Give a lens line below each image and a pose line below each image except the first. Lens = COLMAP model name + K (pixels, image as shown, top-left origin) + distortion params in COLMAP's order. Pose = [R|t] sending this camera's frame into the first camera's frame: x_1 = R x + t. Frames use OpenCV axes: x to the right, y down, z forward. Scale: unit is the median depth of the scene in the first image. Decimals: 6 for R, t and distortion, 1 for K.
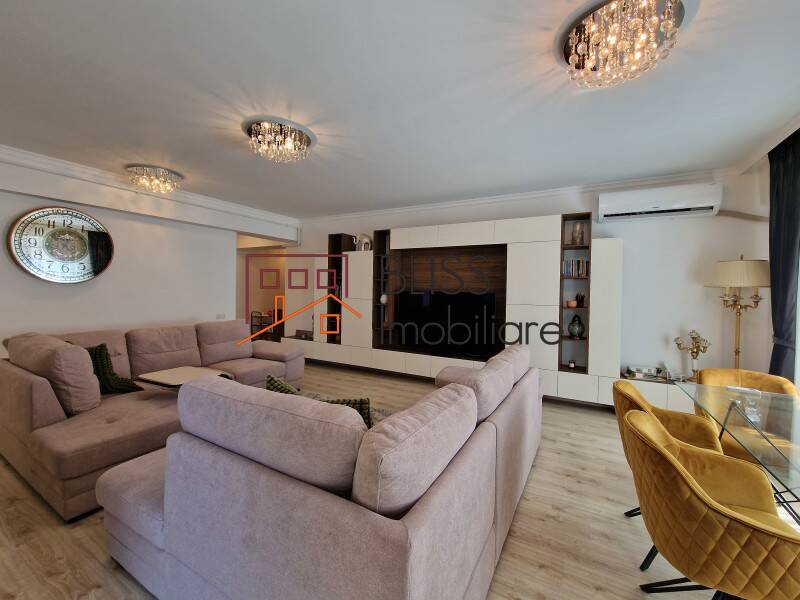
lens RADIAL K [[329.2, 0, 405.8], [0, 329.2, 295.5], [0, 0, 1]] dist [0.003979, -0.004703]
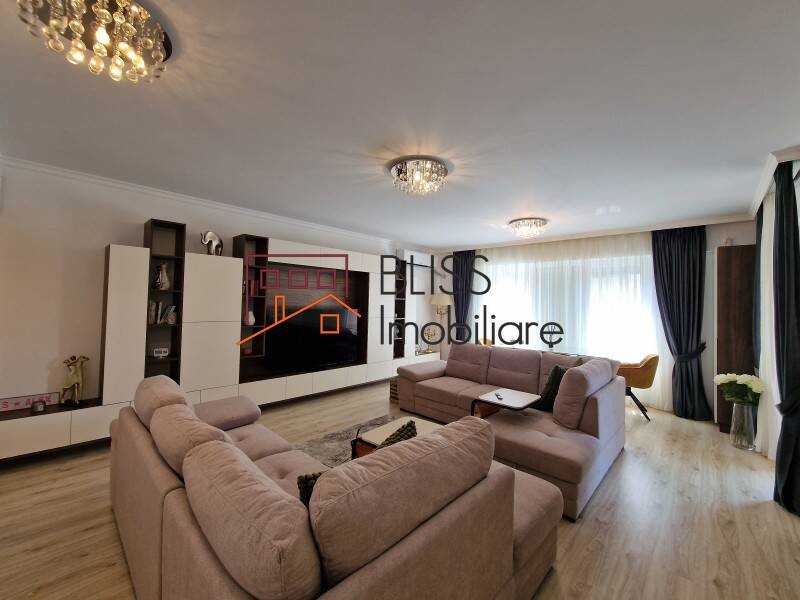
lens RADIAL K [[329.2, 0, 405.8], [0, 329.2, 295.8], [0, 0, 1]] dist [0.003979, -0.004703]
pose [[0.237805, 0.006987, 0.971288, -1.092481], [-0.003392, 0.999974, -0.006363, -0.062541], [-0.971307, -0.001781, 0.237822, 0.616778]]
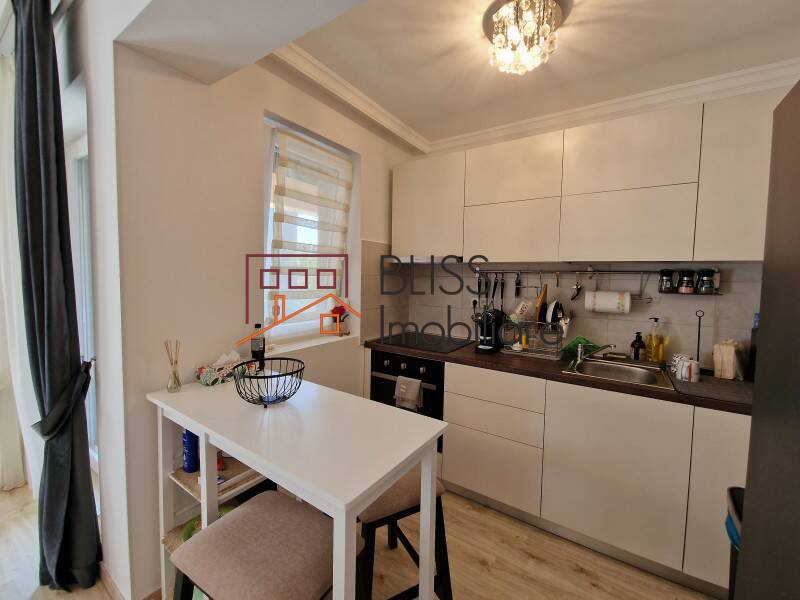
lens RADIAL K [[329.2, 0, 407.6], [0, 329.2, 295.0], [0, 0, 1]] dist [0.003979, -0.004703]
pose [[-0.996147, -0.045783, 0.074795, -0.683205], [-0.040229, 0.996435, 0.074149, -0.036134], [-0.077923, 0.070855, -0.994438, 0.353221]]
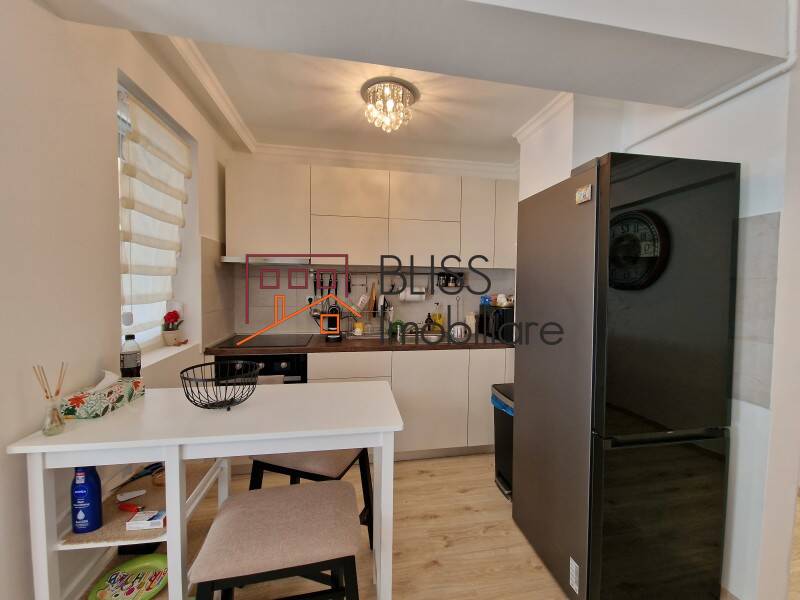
lens RADIAL K [[329.2, 0, 406.3], [0, 329.2, 295.0], [0, 0, 1]] dist [0.003979, -0.004703]
pose [[-0.776493, -0.006577, -0.630092, -0.450189], [-0.040607, 0.998389, 0.039621, -0.025474], [0.628816, 0.056351, -0.775509, 0.397141]]
